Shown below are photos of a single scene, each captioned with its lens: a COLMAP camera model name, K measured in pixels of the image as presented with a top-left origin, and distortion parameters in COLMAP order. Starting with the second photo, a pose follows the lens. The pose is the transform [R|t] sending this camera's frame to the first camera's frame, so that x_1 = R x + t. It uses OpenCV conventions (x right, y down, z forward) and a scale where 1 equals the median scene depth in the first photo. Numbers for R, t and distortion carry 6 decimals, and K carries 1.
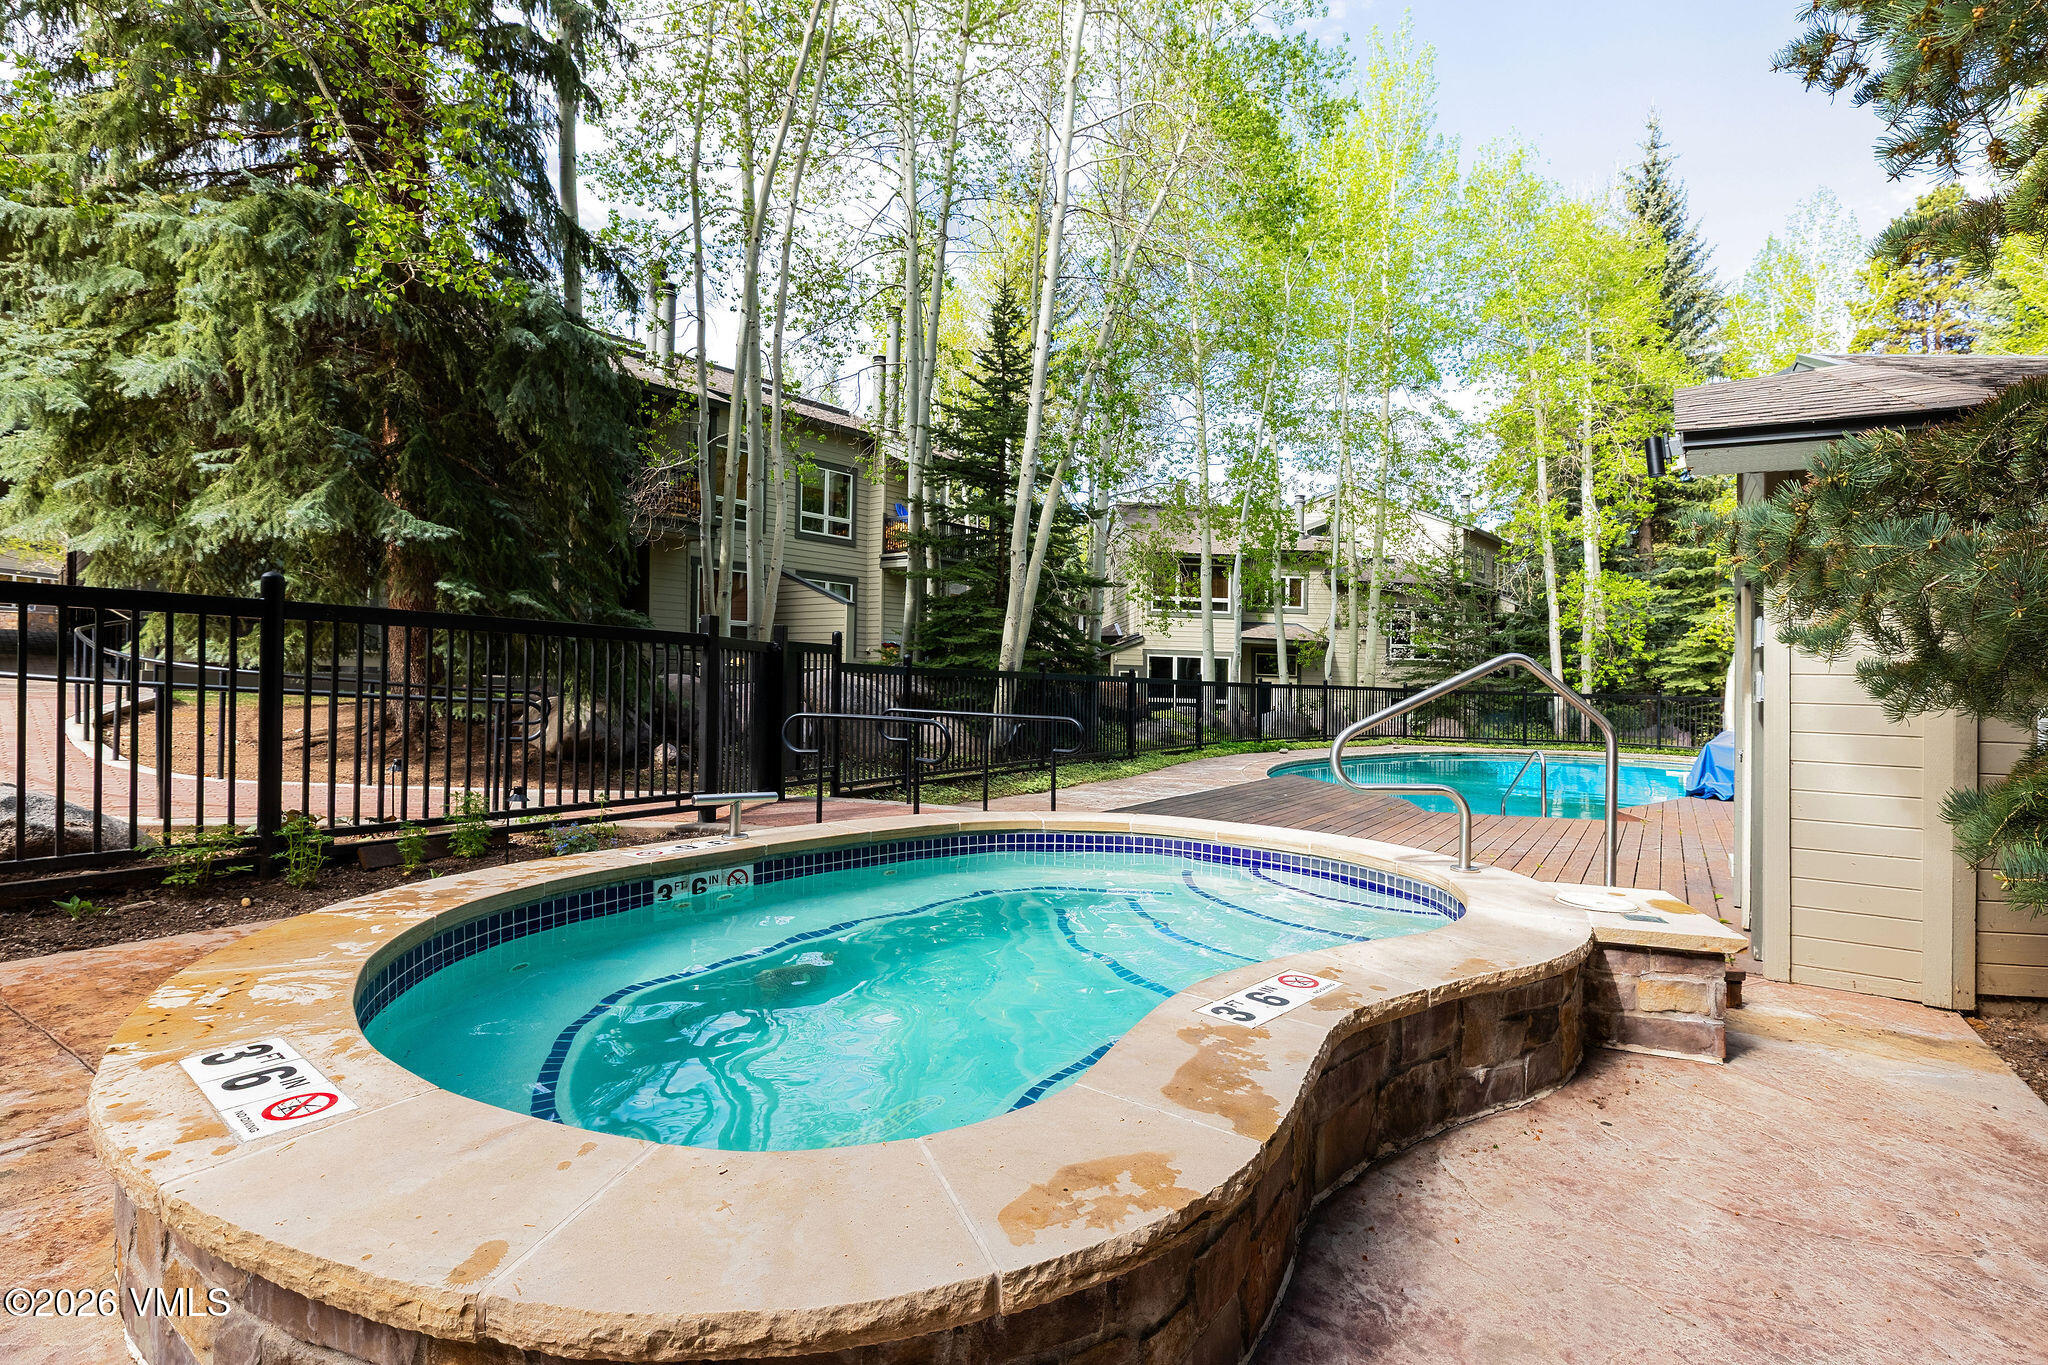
lens RADIAL K [[902.4, 0, 1017.6], [0, 902.4, 668.9], [0, 0, 1]] dist [-0.000090, 0.000205]
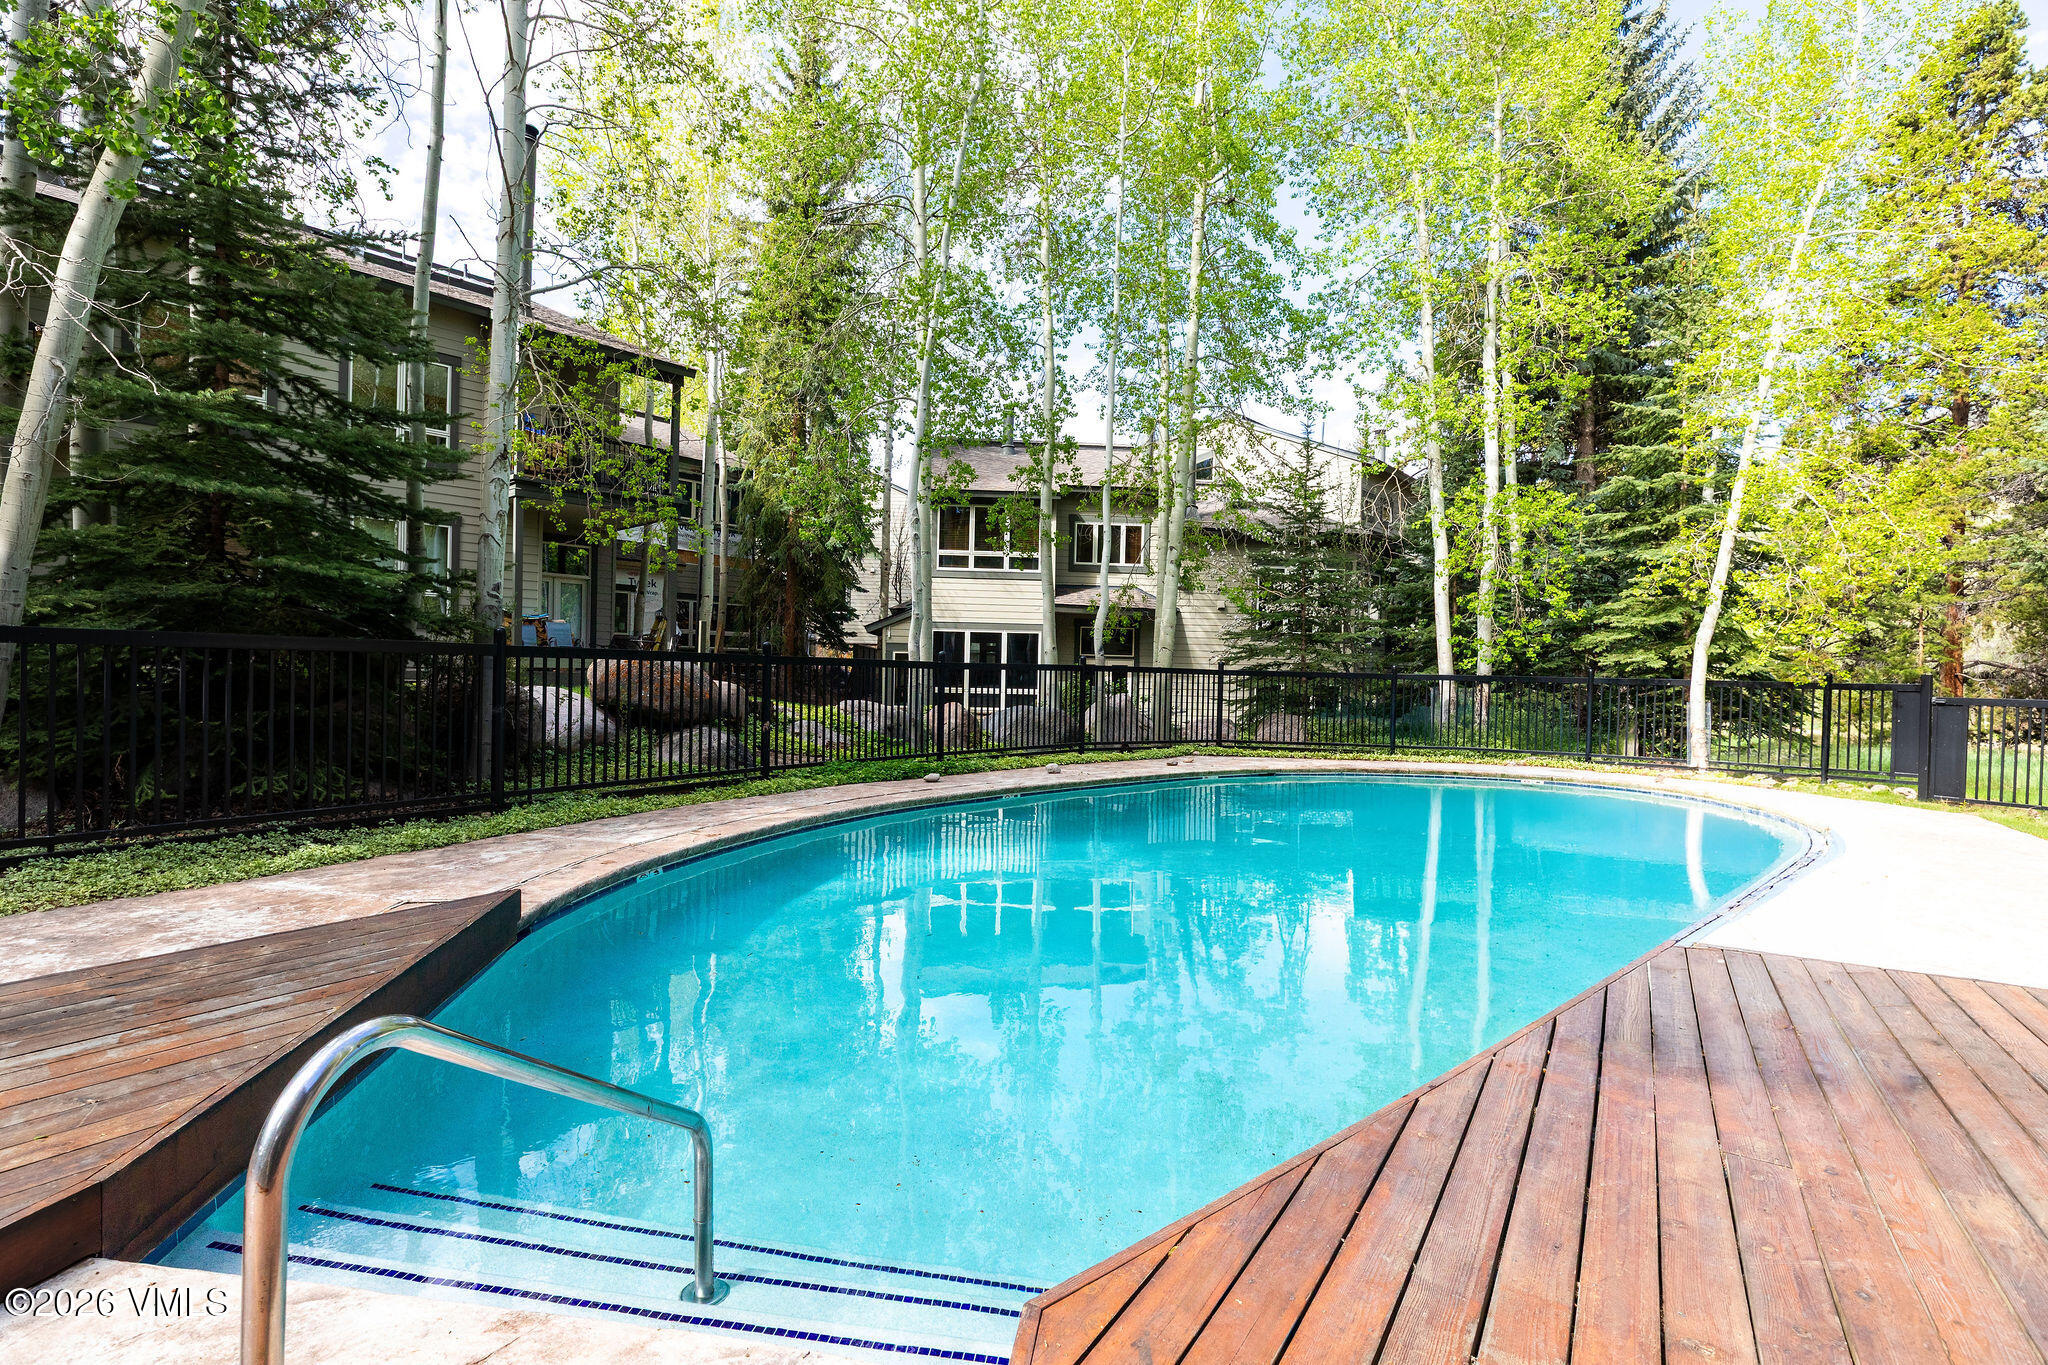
lens RADIAL K [[902.4, 0, 1030.6], [0, 902.4, 691.5], [0, 0, 1]] dist [-0.000090, 0.000205]
pose [[0.999466, -0.006038, 0.032104, 0.276050], [0.004976, 0.999441, 0.033047, 0.015751], [-0.032286, -0.032870, 0.998938, 0.351440]]
